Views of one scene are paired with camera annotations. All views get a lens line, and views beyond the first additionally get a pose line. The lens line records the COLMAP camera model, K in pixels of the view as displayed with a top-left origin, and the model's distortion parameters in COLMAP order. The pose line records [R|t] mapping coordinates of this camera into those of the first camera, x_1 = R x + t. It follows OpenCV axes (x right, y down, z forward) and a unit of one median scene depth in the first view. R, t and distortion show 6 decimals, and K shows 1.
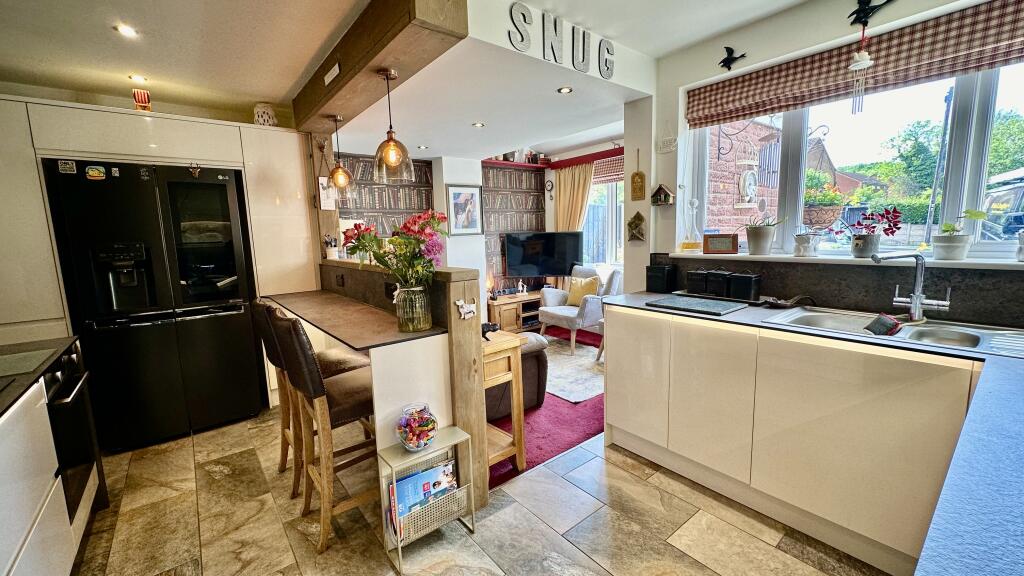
lens RADIAL K [[410.9, 0, 515.2], [0, 410.9, 285.8], [0, 0, 1]] dist [-0.000748, 0.000774]
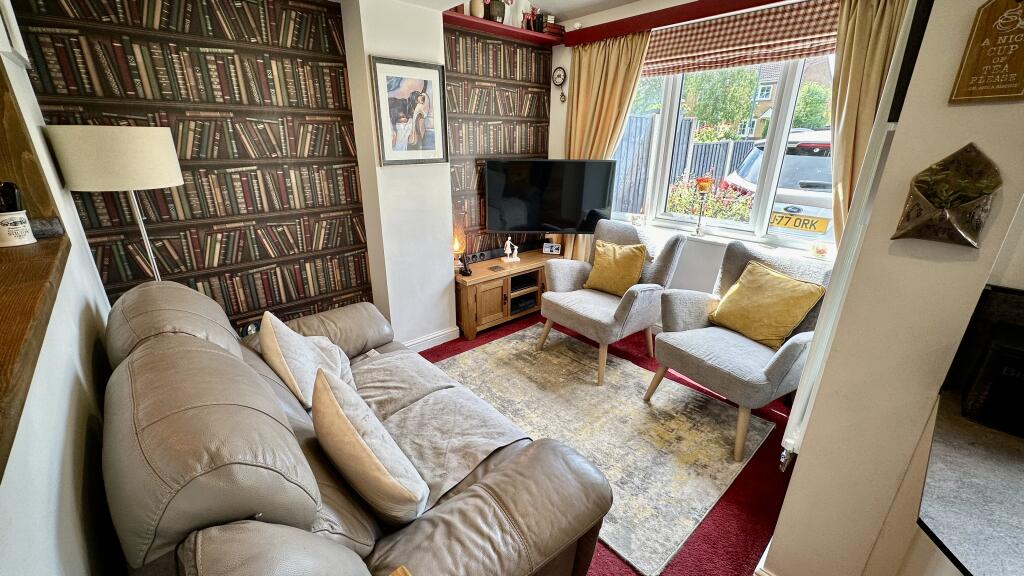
lens RADIAL K [[410.9, 0, 515.7], [0, 410.9, 285.7], [0, 0, 1]] dist [-0.000748, 0.000774]
pose [[0.996862, 0.012284, 0.078200, -0.024942], [-0.028094, 0.978478, 0.204431, -0.072277], [-0.074005, -0.205987, 0.975752, 0.389875]]
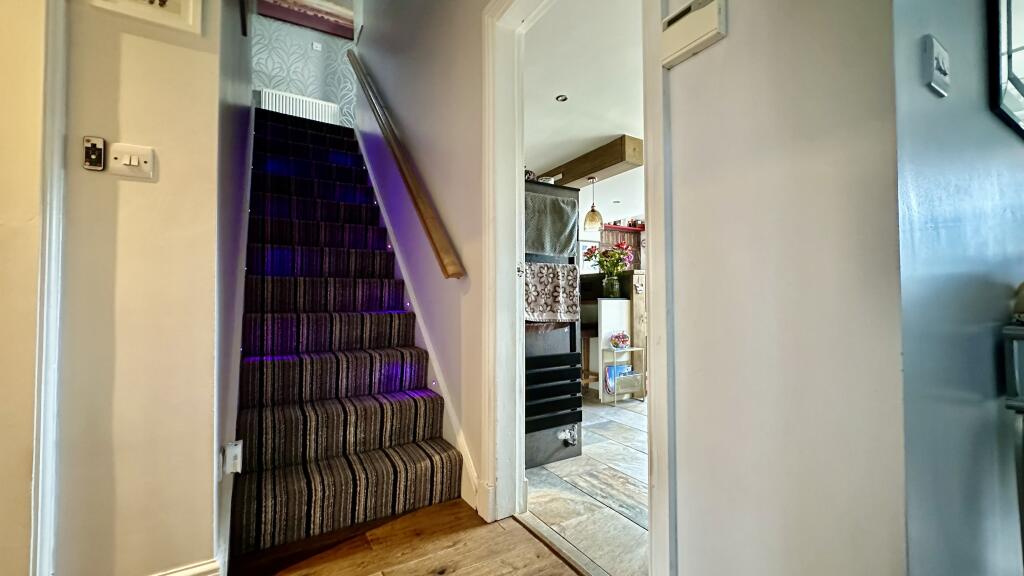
lens RADIAL K [[410.9, 0, 507.0], [0, 410.9, 289.6], [0, 0, 1]] dist [-0.000748, 0.000774]
pose [[0.988466, 0.020902, -0.149993, -0.174321], [-0.044268, 0.987051, -0.154175, 0.153236], [0.144829, 0.159037, 0.976592, -0.416007]]
